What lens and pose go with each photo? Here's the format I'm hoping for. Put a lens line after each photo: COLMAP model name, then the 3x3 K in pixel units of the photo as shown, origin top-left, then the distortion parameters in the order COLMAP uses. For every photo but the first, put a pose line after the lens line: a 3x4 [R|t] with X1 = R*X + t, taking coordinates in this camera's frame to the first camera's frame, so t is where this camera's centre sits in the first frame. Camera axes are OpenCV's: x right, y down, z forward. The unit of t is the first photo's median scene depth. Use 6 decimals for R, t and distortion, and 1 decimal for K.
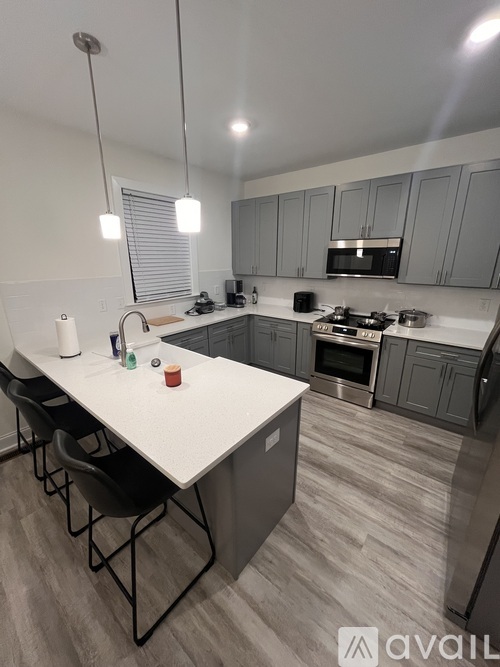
lens RADIAL K [[267.0, 0, 250.0], [0, 267.0, 335.9], [0, 0, 1]] dist [0.001610, 0.000204]
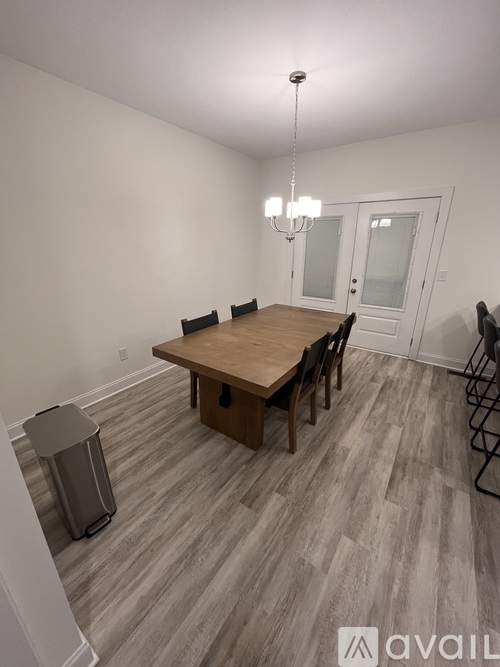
lens RADIAL K [[267.0, 0, 250.5], [0, 267.0, 336.1], [0, 0, 1]] dist [0.001610, 0.000204]
pose [[0.059216, 0.340480, -0.938385, 0.436549], [-0.290645, 0.905189, 0.310094, 0.202598], [0.954997, 0.254374, 0.152561, -0.451860]]
